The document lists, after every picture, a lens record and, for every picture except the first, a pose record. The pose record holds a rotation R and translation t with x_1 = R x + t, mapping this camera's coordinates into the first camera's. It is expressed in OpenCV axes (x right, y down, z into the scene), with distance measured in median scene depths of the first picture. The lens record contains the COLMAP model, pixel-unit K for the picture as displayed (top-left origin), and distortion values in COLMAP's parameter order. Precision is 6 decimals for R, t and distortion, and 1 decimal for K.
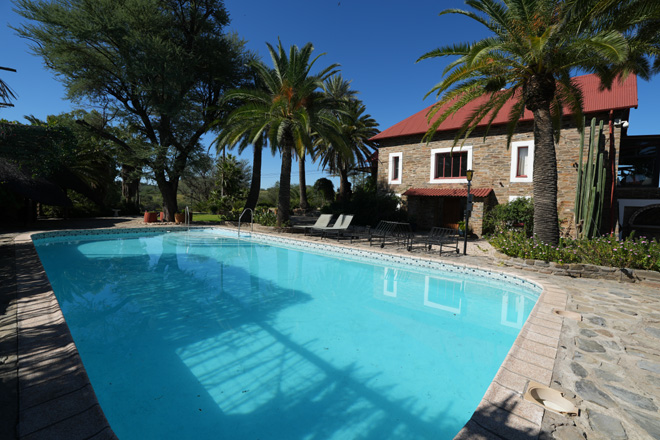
lens RADIAL K [[303.8, 0, 330.0], [0, 303.8, 220.0], [0, 0, 1]] dist [-0.067074, 0.024085]
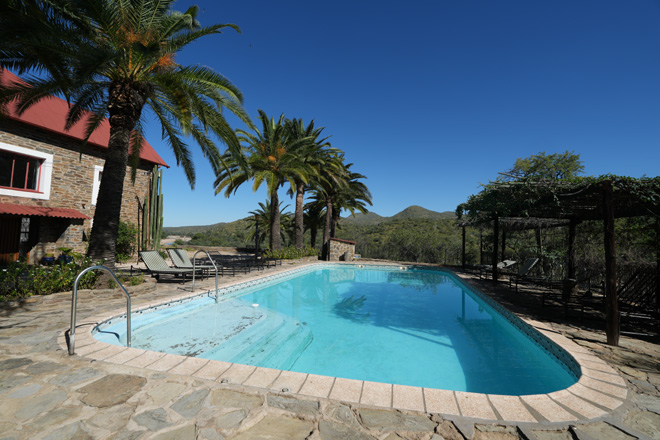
lens RADIAL K [[303.8, 0, 330.0], [0, 303.8, 220.0], [0, 0, 1]] dist [-0.067074, 0.024085]
pose [[-0.483509, -0.018860, 0.875136, -0.605153], [-0.021365, 0.999724, 0.009741, -0.097761], [-0.875078, -0.013987, -0.483779, 0.741065]]
